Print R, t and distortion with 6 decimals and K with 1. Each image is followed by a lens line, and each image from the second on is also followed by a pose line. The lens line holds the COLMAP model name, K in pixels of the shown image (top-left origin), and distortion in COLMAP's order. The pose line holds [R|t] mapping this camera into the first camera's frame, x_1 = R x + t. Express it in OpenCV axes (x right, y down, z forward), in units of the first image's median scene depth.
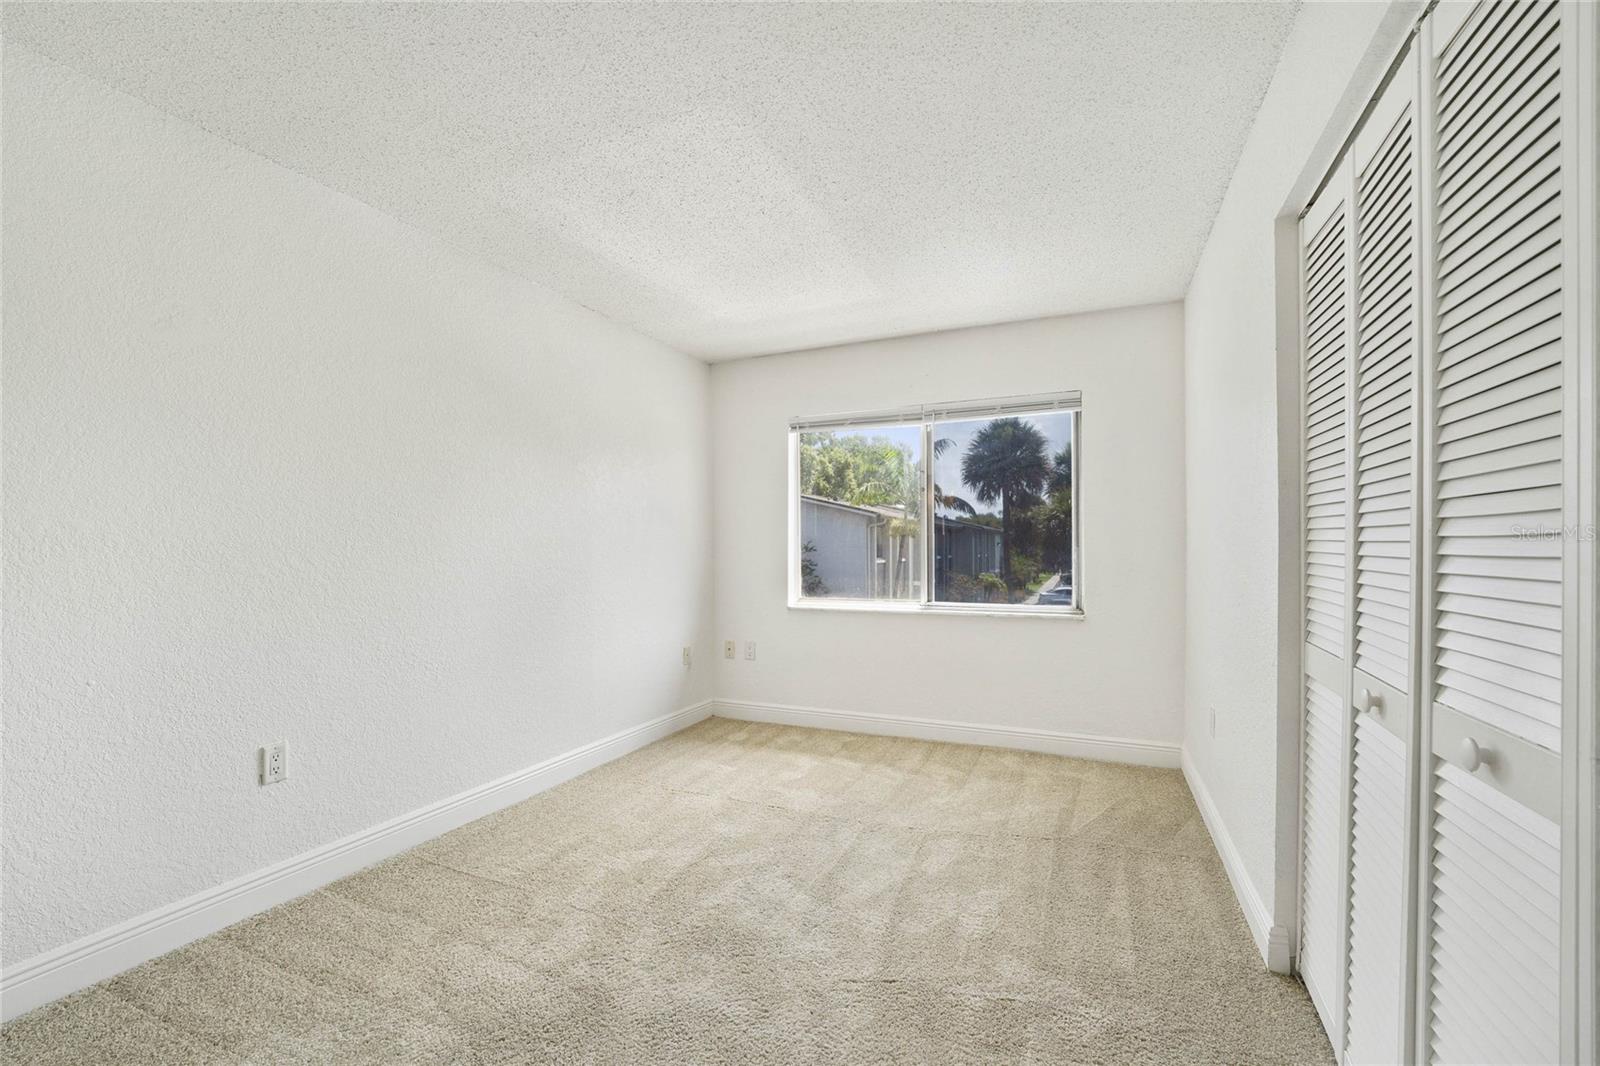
lens RADIAL K [[678.7, 0, 798.3], [0, 678.7, 558.4], [0, 0, 1]] dist [-0.007936, -0.000119]
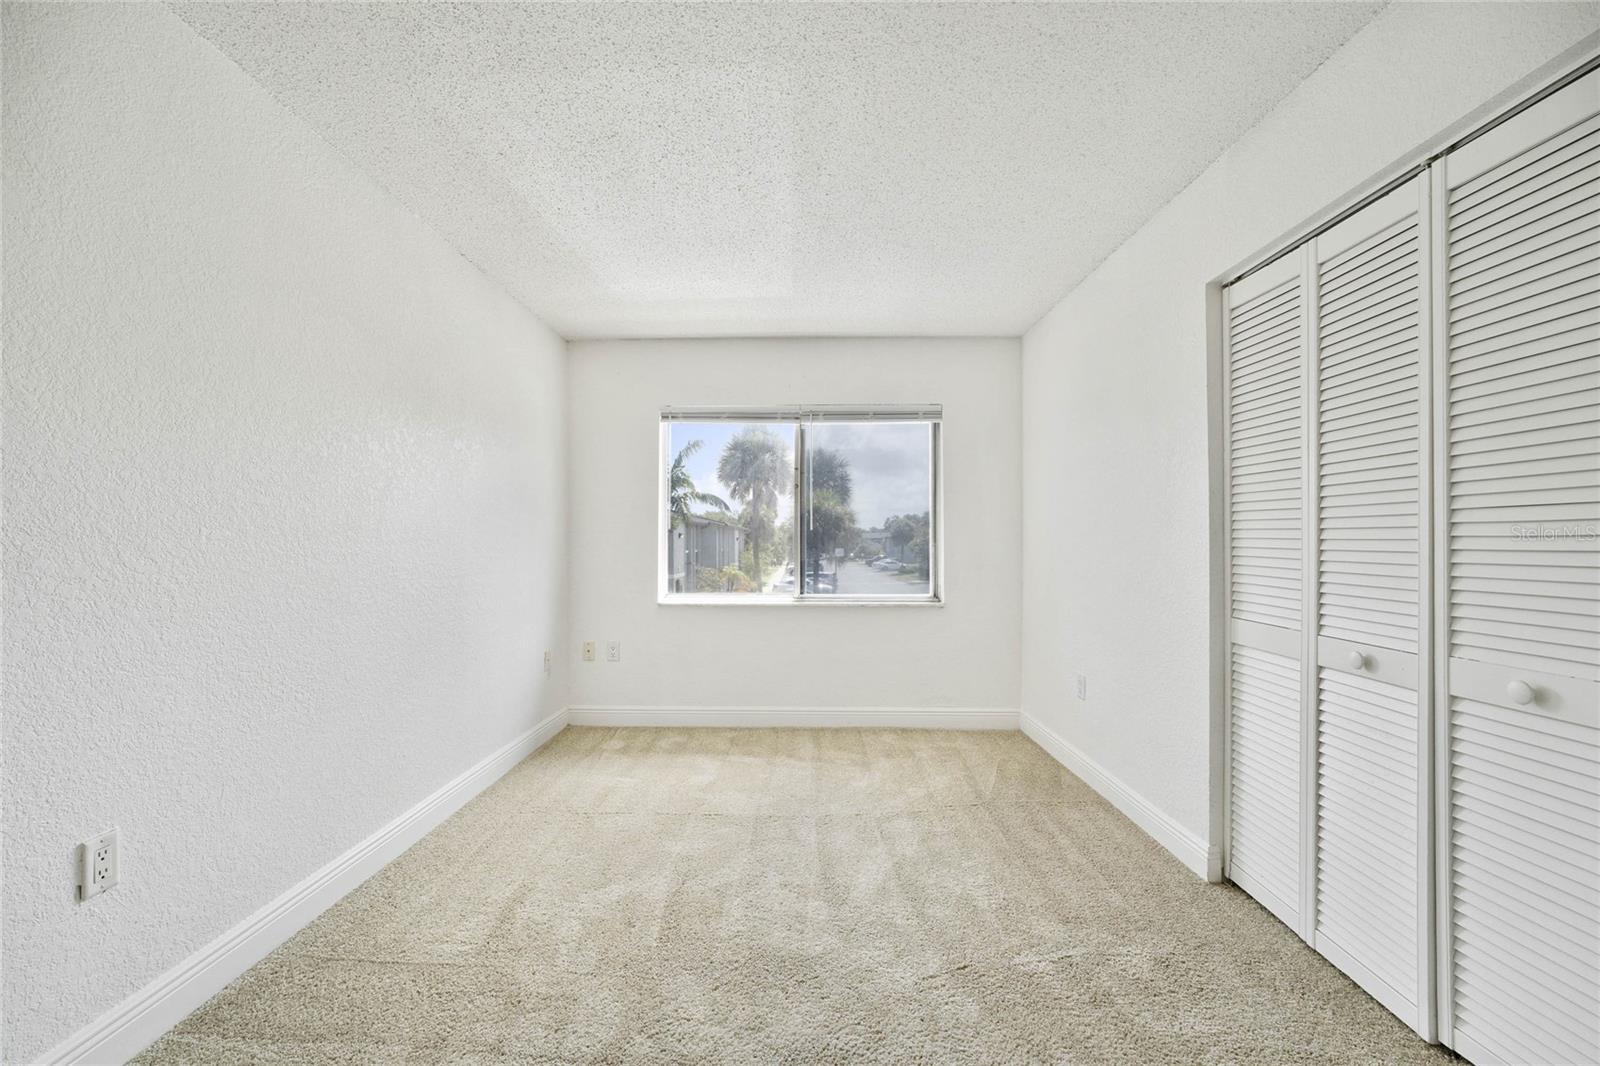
lens RADIAL K [[649.3, 0, 795.3], [0, 649.3, 544.2], [0, 0, 1]] dist [-0.024900, 0.004089]
pose [[0.921811, 0.004003, 0.387619, -0.241769], [0.000903, 0.999922, -0.012472, -0.000178], [-0.387639, 0.011846, 0.921735, 0.102292]]
